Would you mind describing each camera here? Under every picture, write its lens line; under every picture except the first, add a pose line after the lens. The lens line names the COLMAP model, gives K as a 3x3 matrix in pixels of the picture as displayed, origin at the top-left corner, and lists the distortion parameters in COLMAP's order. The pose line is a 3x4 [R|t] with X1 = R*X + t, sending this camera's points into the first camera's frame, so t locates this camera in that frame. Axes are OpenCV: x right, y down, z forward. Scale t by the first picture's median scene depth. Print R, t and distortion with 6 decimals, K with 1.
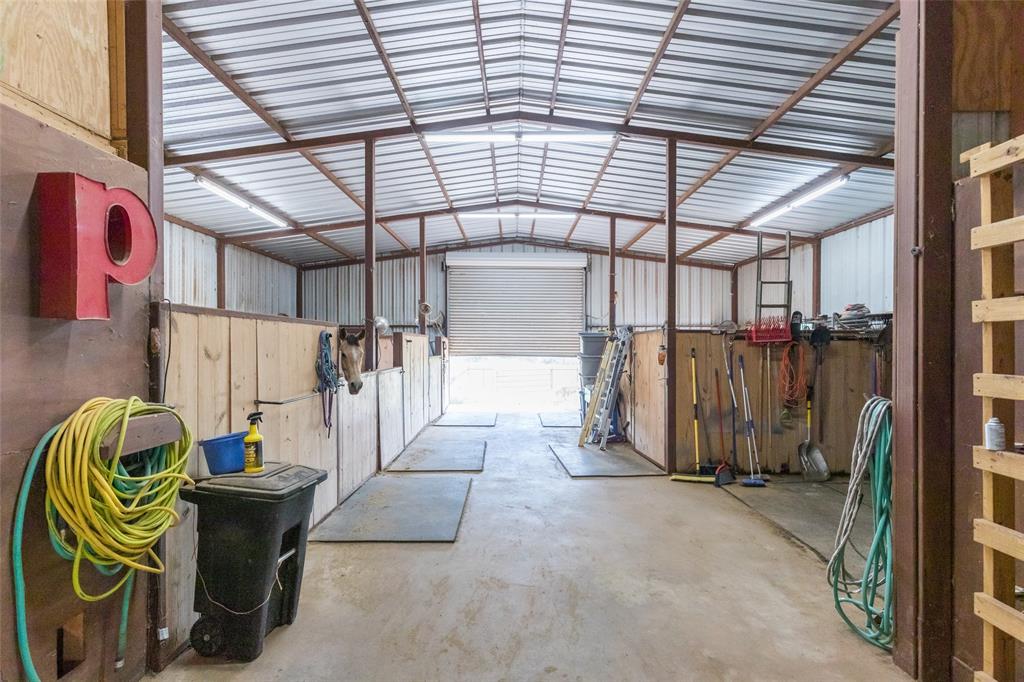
lens RADIAL K [[463.6, 0, 511.0], [0, 463.6, 342.3], [0, 0, 1]] dist [0.008172, 0.000884]
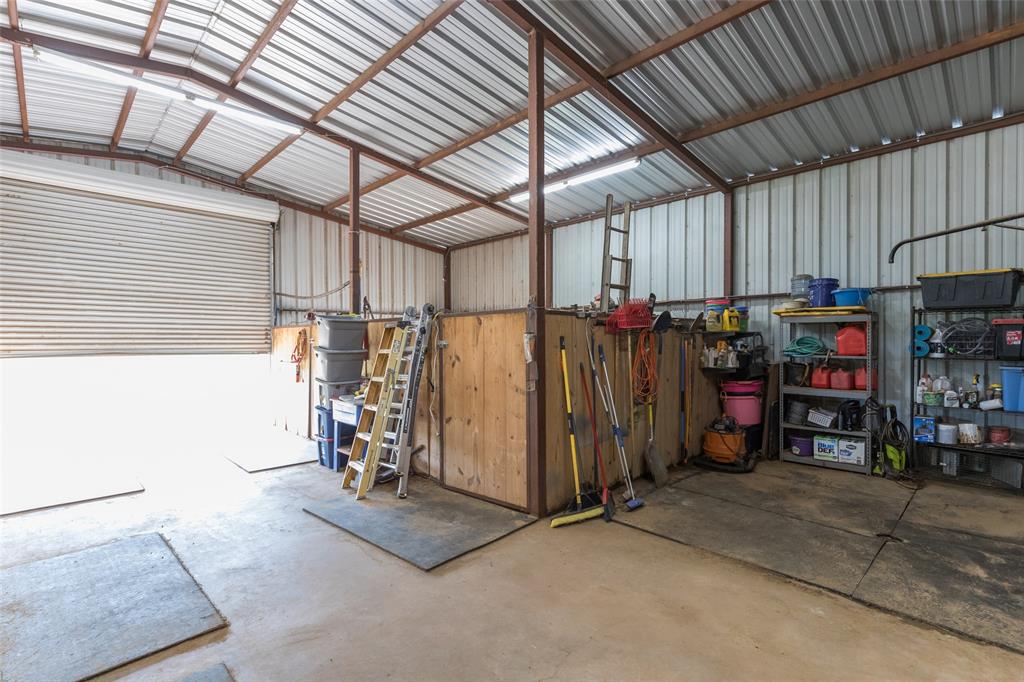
lens RADIAL K [[463.6, 0, 485.7], [0, 463.6, 342.8], [0, 0, 1]] dist [0.008172, 0.000884]
pose [[0.708778, -0.012234, 0.705325, -0.158785], [0.001688, 0.999876, 0.015647, 0.008495], [-0.705429, -0.009900, 0.708711, 0.438045]]
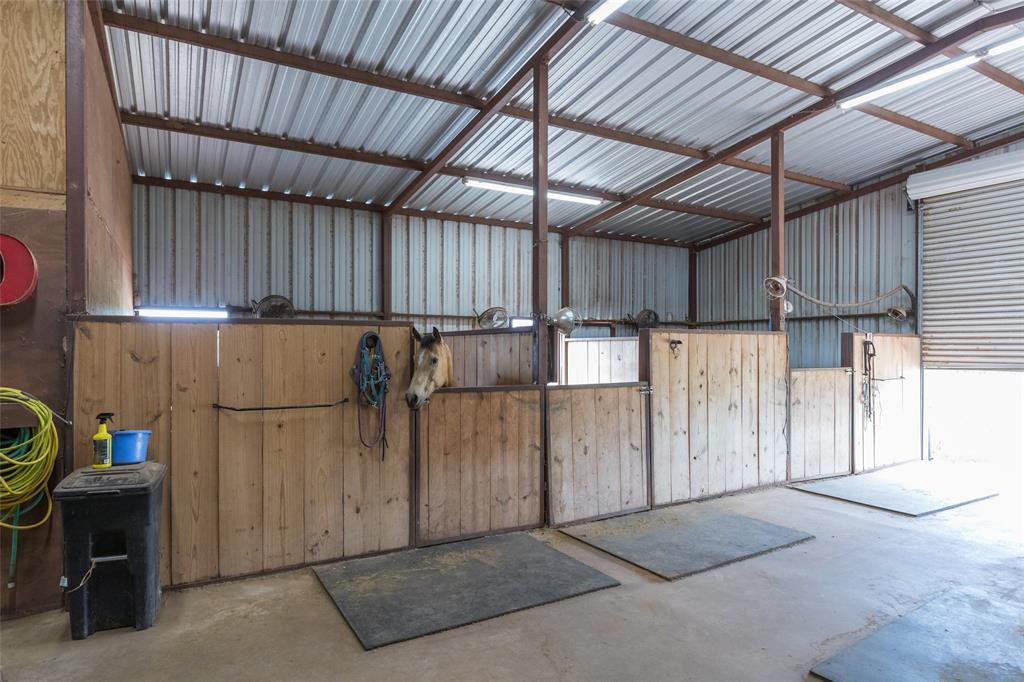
lens RADIAL K [[572.3, 0, 519.7], [0, 572.3, 347.9], [0, 0, 1]] dist [0.000139, 0.001713]
pose [[0.454666, -0.002626, -0.890658, 0.375592], [0.006998, 0.999975, 0.000624, 0.003190], [0.890635, -0.006516, 0.454673, 0.450097]]
